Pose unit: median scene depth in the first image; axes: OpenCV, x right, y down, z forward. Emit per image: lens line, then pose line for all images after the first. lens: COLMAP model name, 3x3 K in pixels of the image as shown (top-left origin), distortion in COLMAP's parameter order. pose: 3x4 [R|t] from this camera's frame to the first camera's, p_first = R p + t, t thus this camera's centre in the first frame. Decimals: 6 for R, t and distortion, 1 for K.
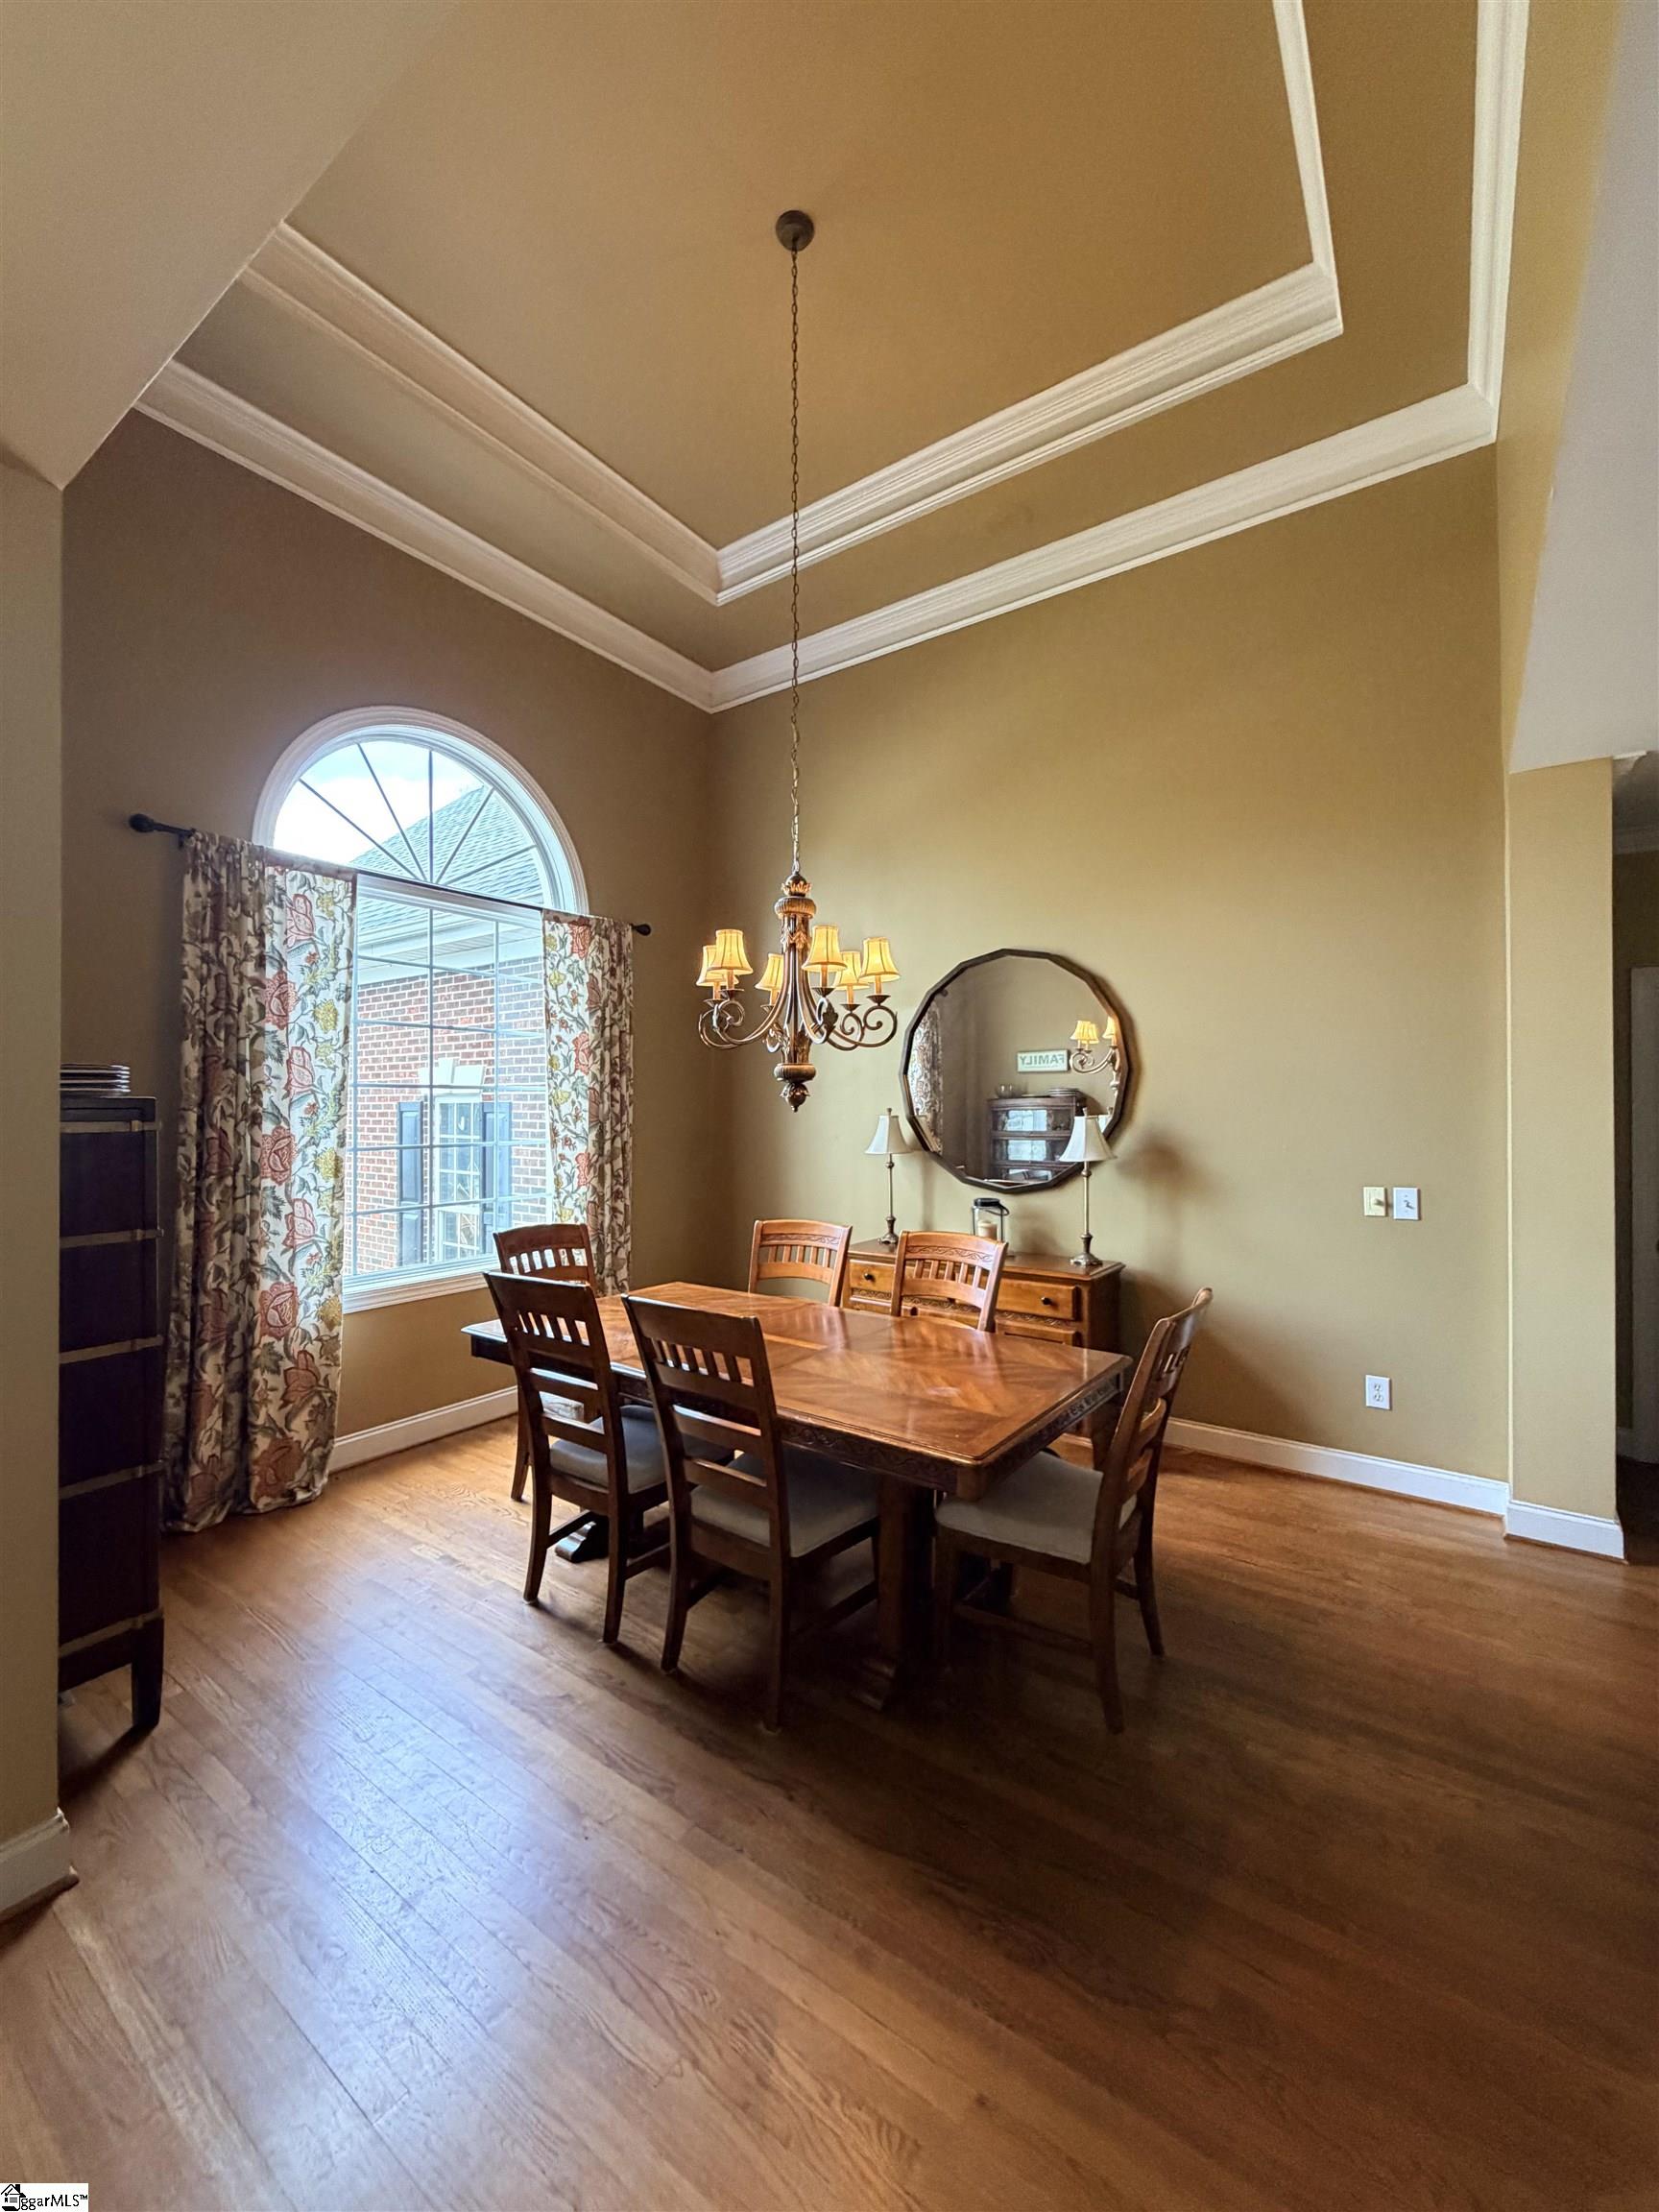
lens RADIAL K [[884.4, 0, 831.8], [0, 884.4, 1102.3], [0, 0, 1]] dist [0.000253, 0.000002]
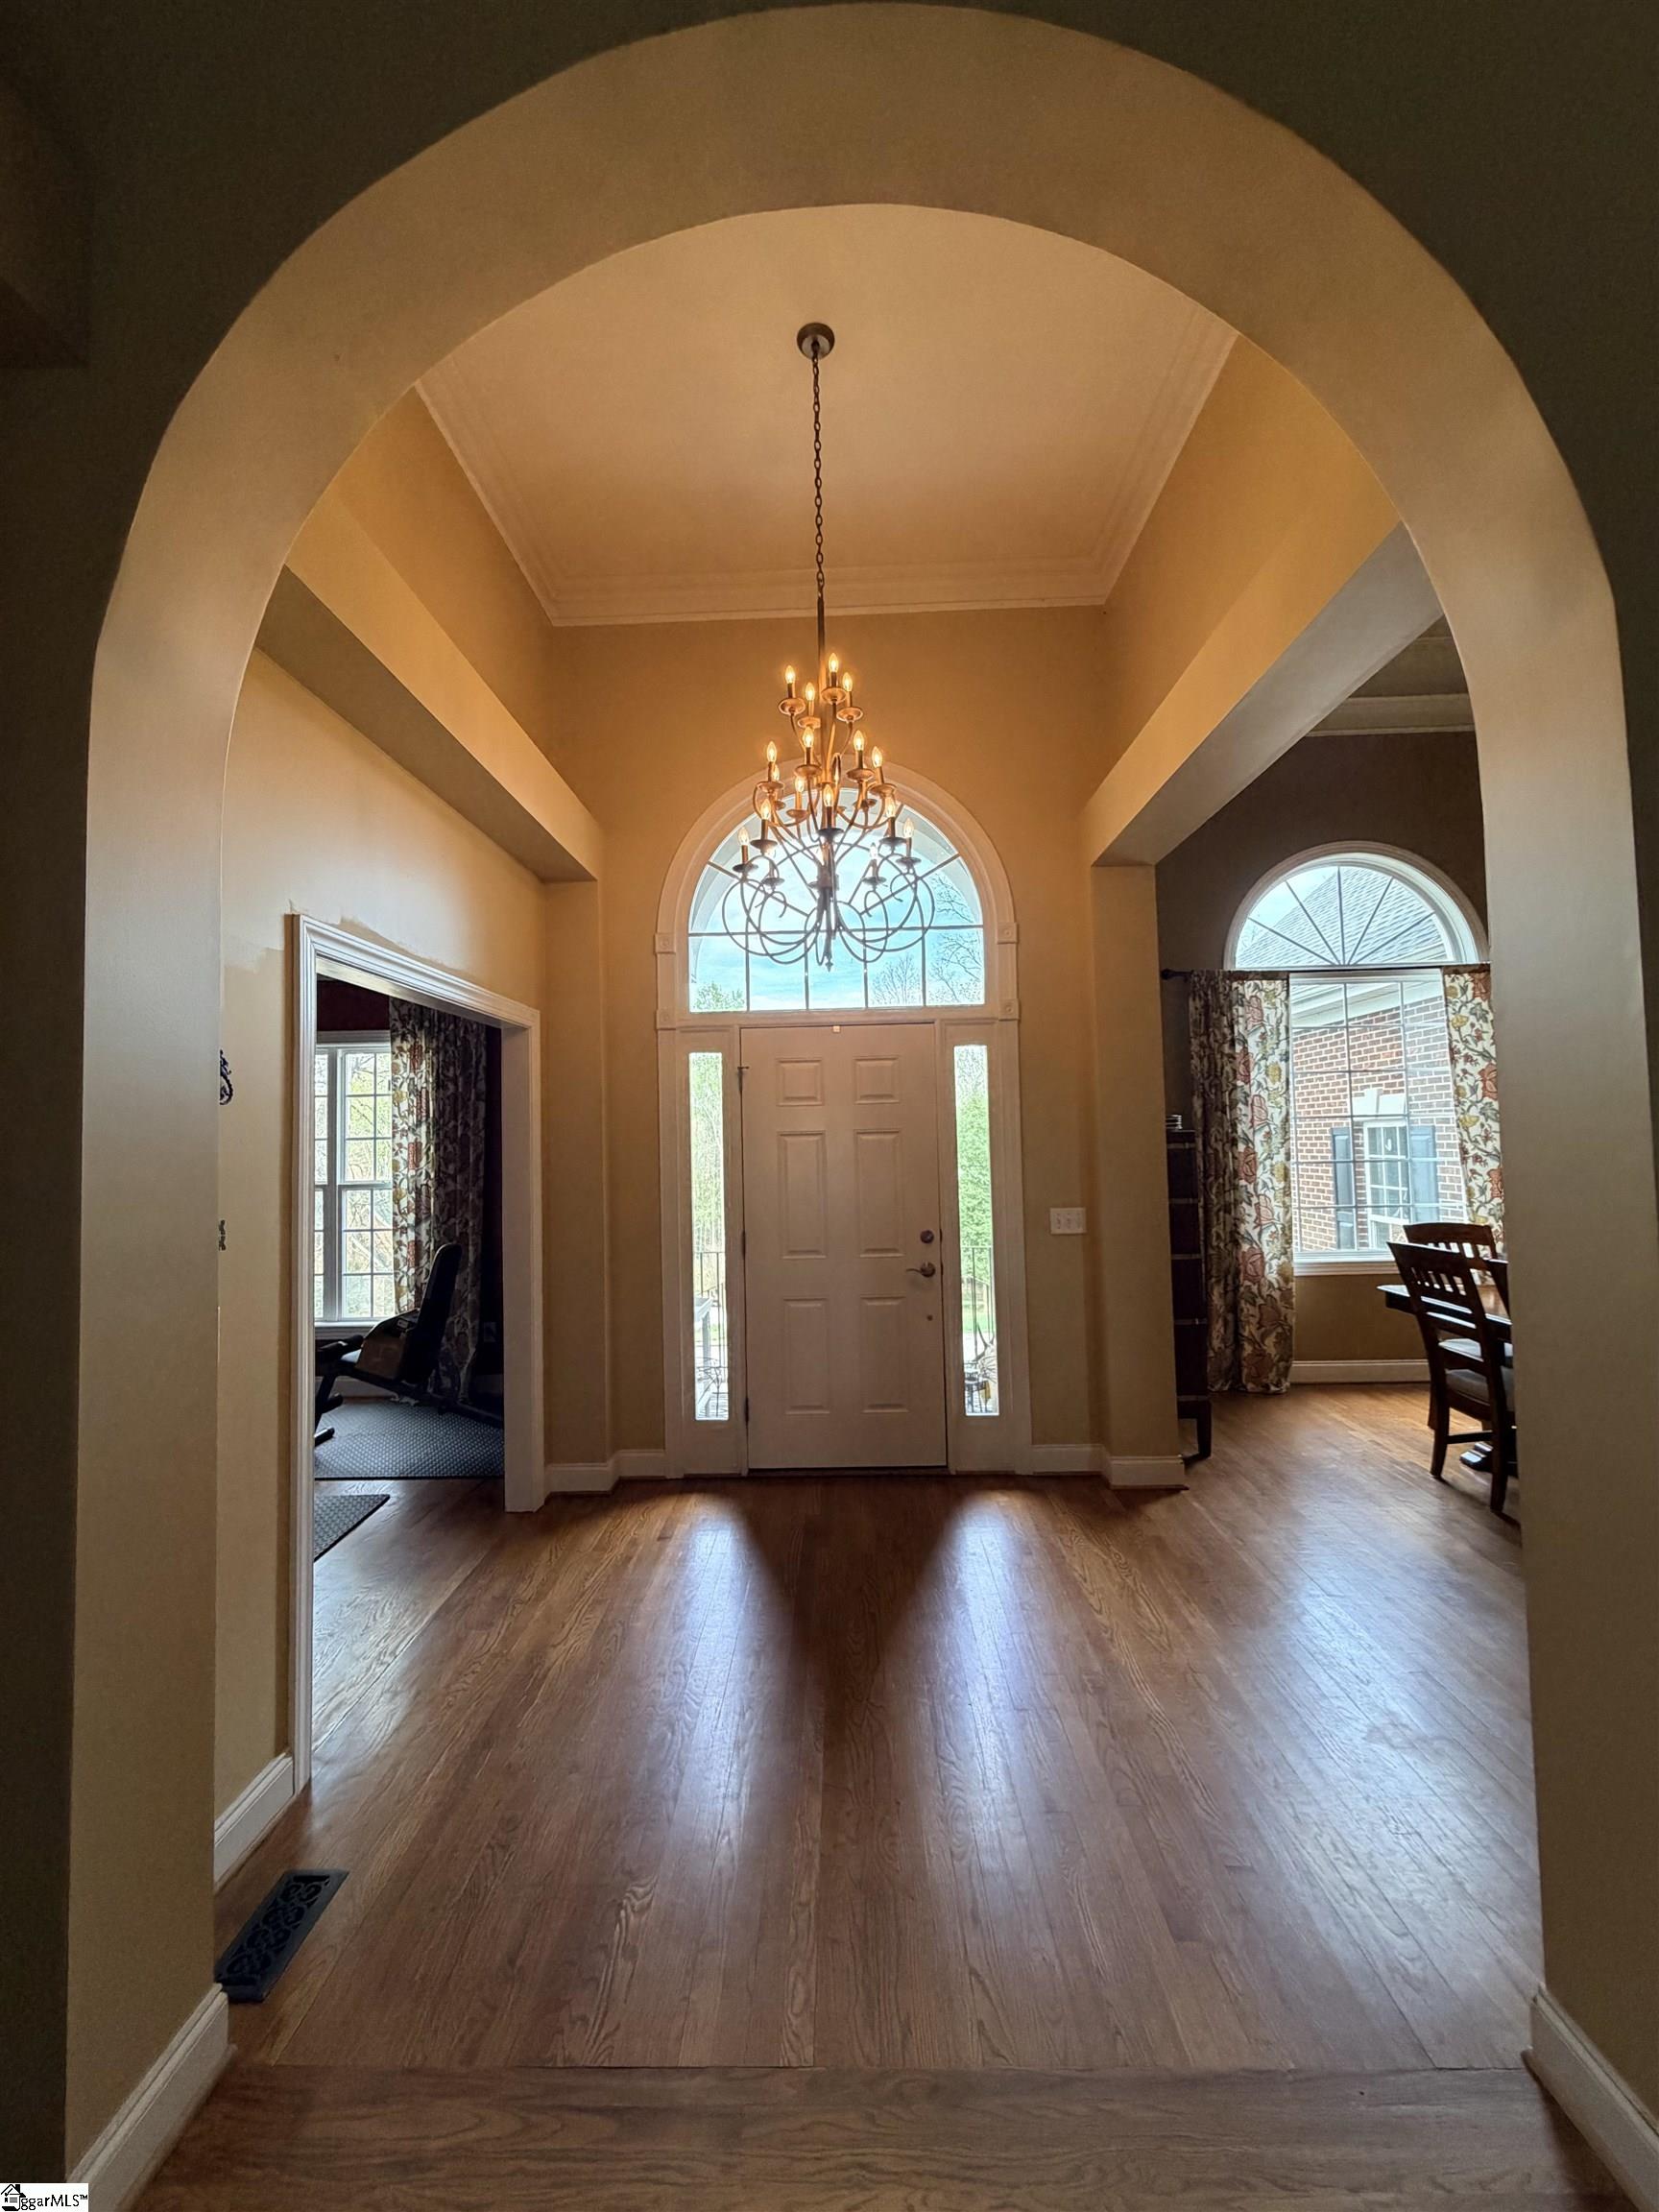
lens RADIAL K [[884.4, 0, 828.6], [0, 884.4, 1101.5], [0, 0, 1]] dist [0.000253, 0.000002]
pose [[0.558037, -0.049507, -0.828338, 0.254408], [0.026703, 0.998773, -0.041704, -0.006970], [0.829386, 0.001153, 0.558674, -0.477994]]
